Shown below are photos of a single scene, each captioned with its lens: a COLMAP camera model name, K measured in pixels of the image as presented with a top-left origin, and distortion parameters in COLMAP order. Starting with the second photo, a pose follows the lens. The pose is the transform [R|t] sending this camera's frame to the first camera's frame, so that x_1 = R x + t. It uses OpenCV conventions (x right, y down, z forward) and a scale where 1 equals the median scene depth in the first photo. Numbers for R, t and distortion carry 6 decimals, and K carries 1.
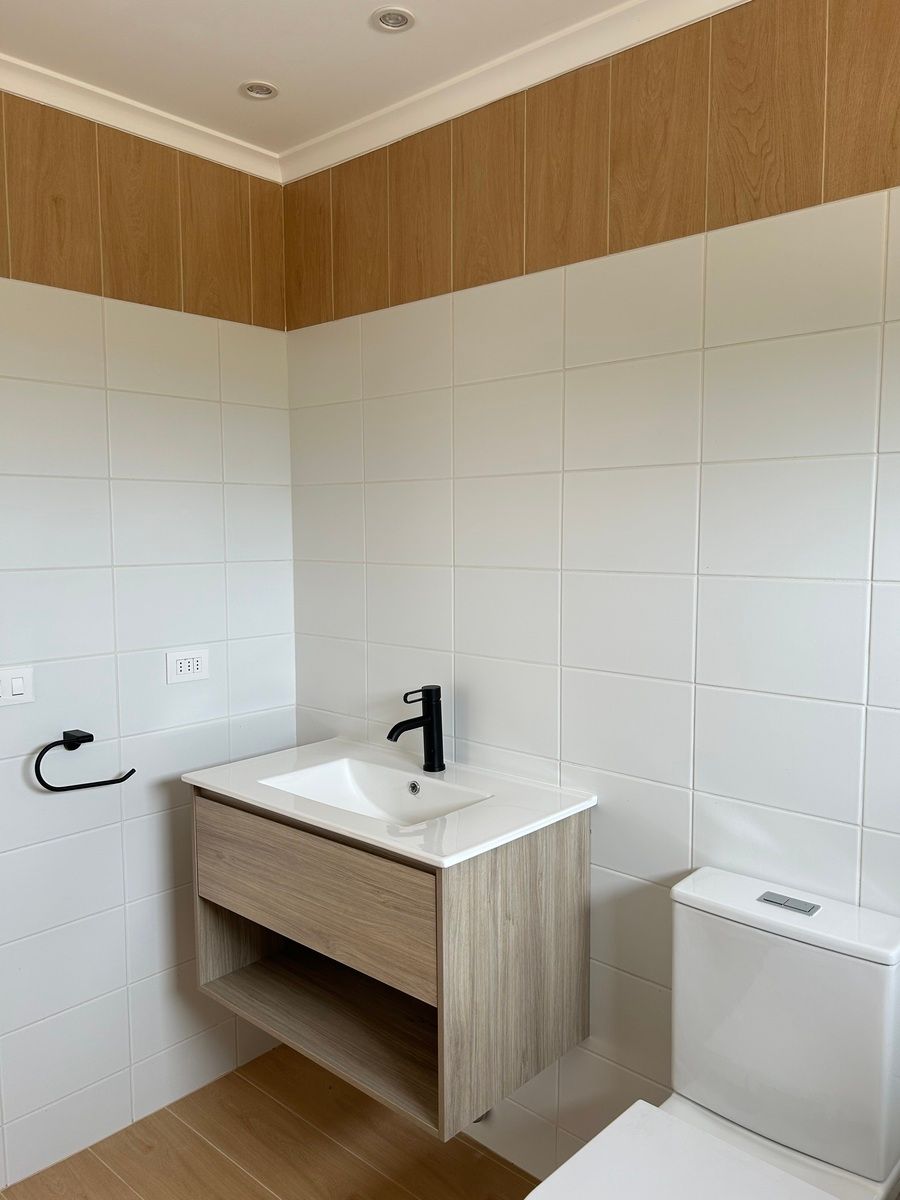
lens RADIAL K [[883.1, 0, 453.7], [0, 883.1, 610.0], [0, 0, 1]] dist [-0.023663, 0.001597]
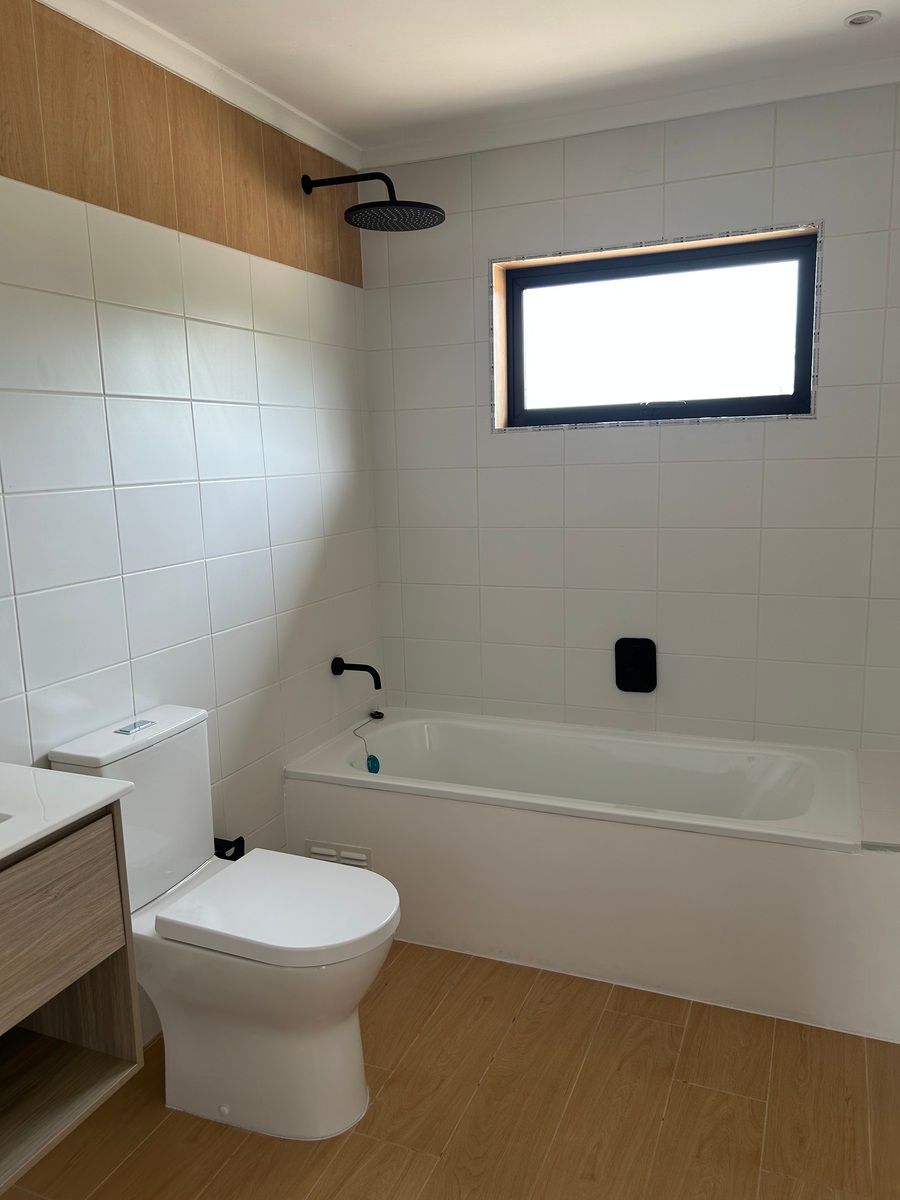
lens RADIAL K [[883.1, 0, 459.3], [0, 883.1, 595.5], [0, 0, 1]] dist [-0.023663, 0.001597]
pose [[-0.324141, -0.153789, 0.933425, -0.962332], [0.111527, 0.973605, 0.199138, -0.075617], [-0.939412, 0.168651, -0.298434, 0.851630]]
